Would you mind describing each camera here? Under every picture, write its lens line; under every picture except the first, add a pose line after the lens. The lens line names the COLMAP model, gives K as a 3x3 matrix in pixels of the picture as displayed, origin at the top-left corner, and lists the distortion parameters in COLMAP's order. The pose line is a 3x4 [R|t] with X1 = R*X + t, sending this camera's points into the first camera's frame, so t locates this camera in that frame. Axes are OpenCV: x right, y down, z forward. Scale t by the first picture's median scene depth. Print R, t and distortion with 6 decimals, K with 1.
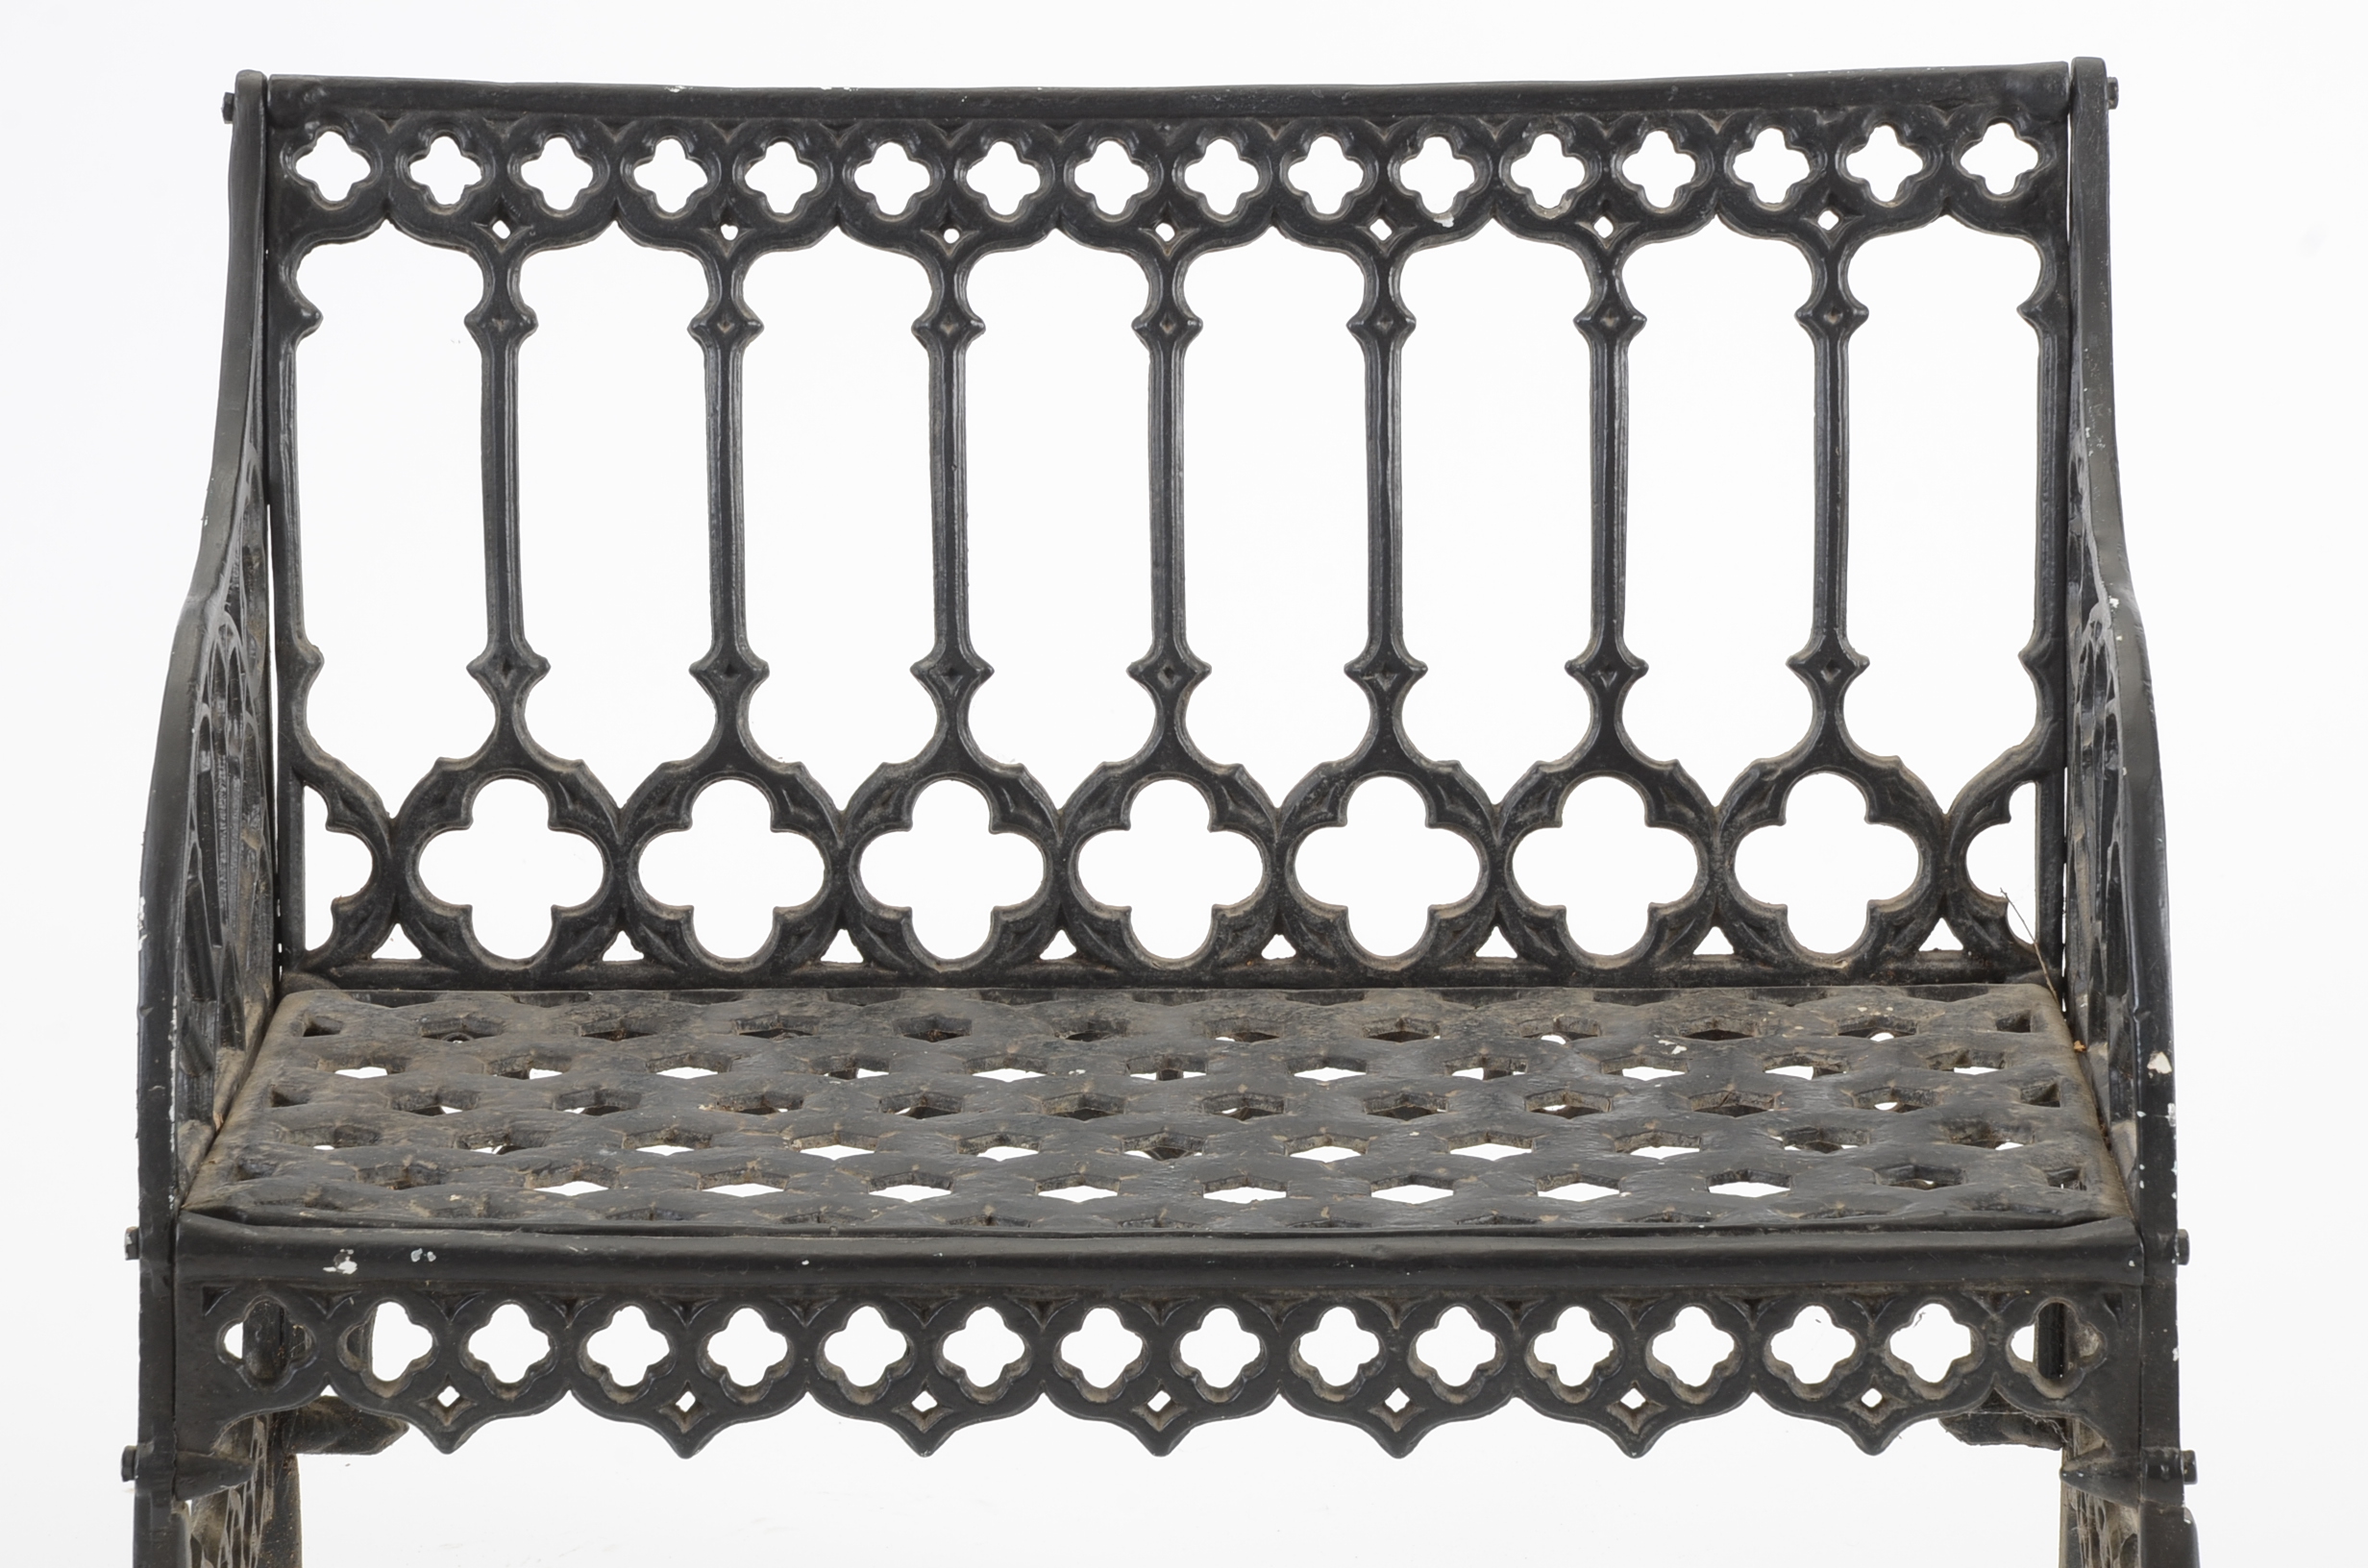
lens RADIAL K [[9370.2, 0, 1184.0], [0, 9370.2, 784.0], [0, 0, 1]] dist [1.230277, 7.638593]
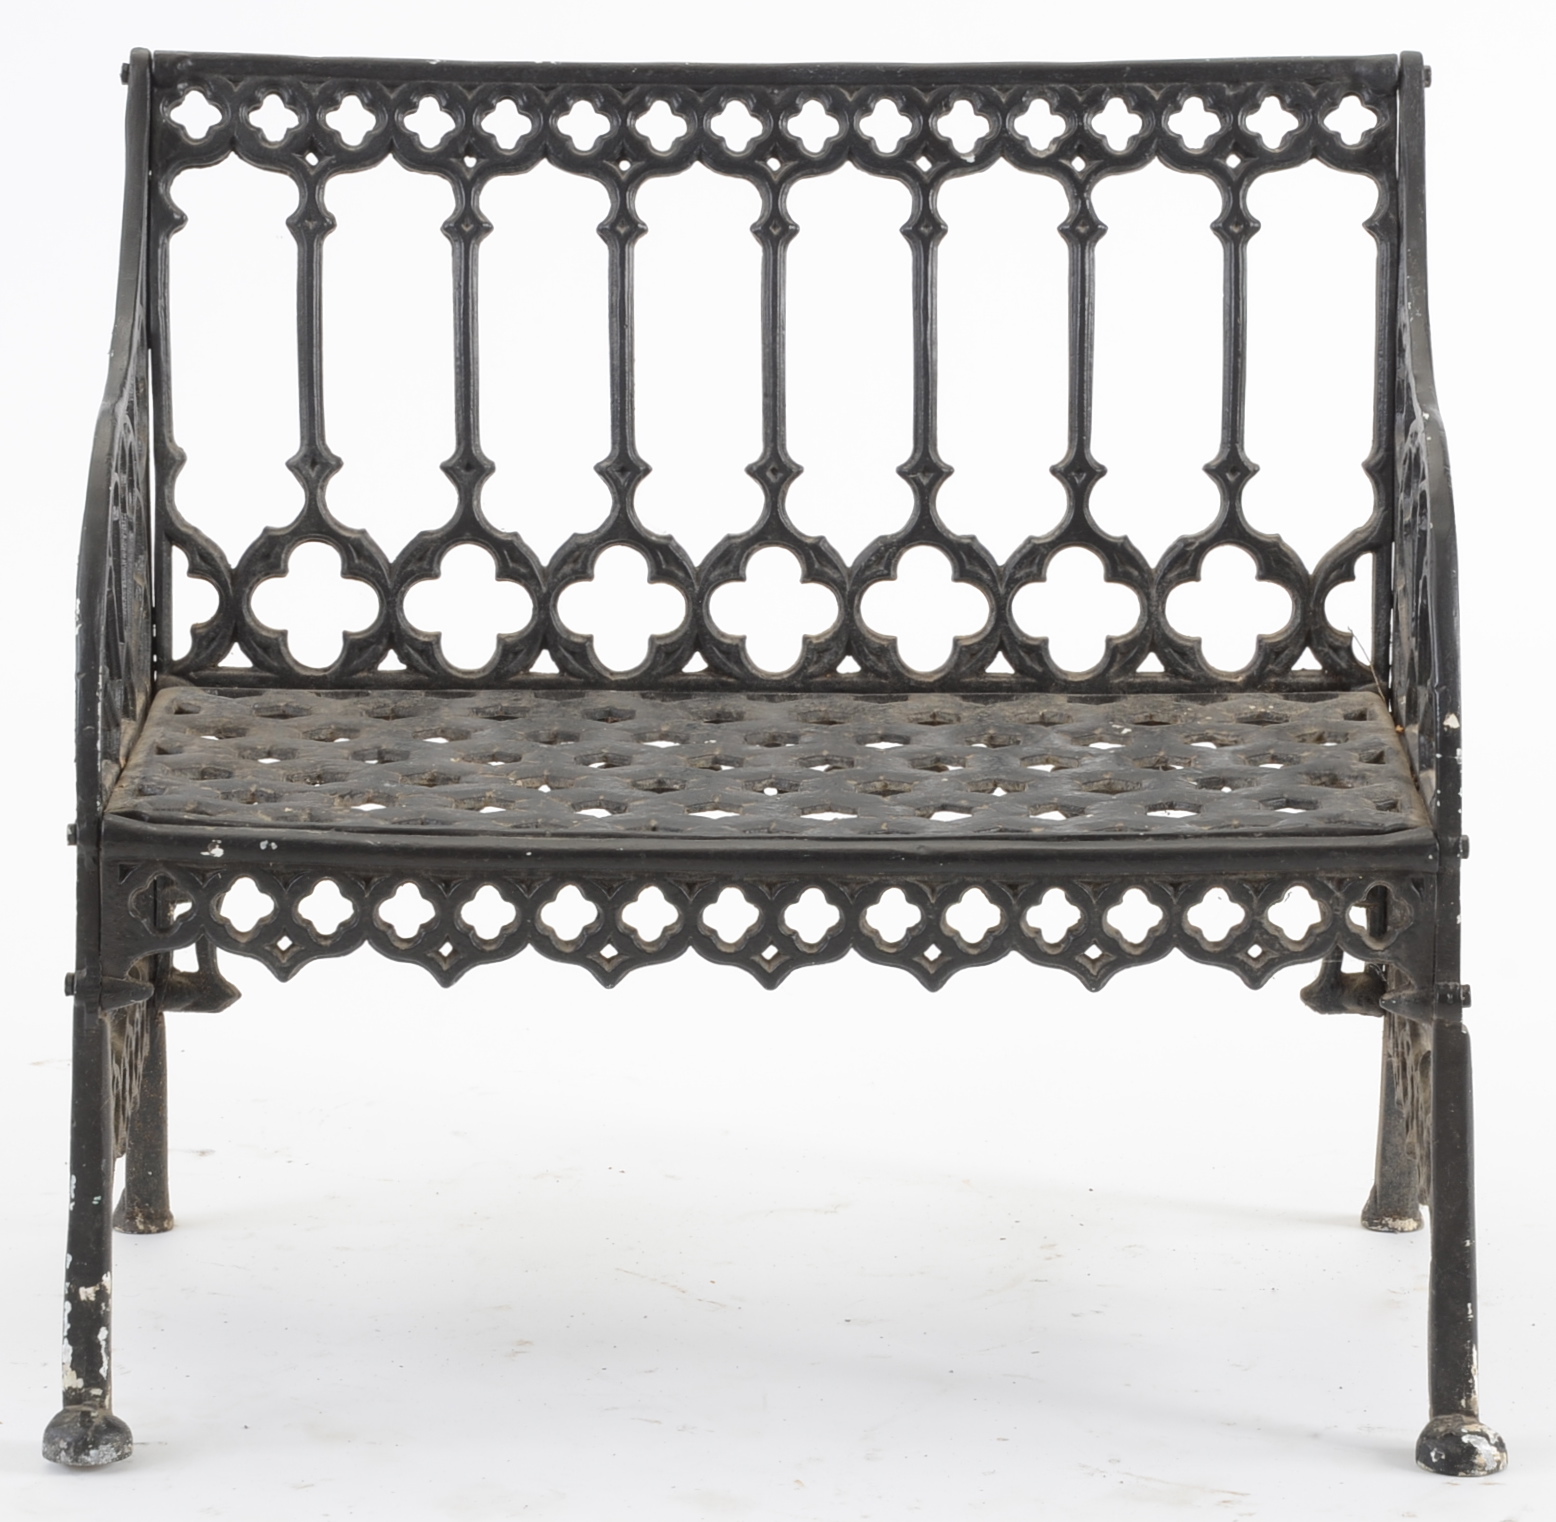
lens RADIAL K [[7589.8, 0, 824.8], [0, 7589.8, 760.3], [0, 0, 1]] dist [0.731433, 4.849292]
pose [[0.999839, 0.008145, 0.016002, -0.012094], [-0.008056, 0.999952, -0.005612, 0.038803], [-0.016047, 0.005482, 0.999856, -0.162869]]
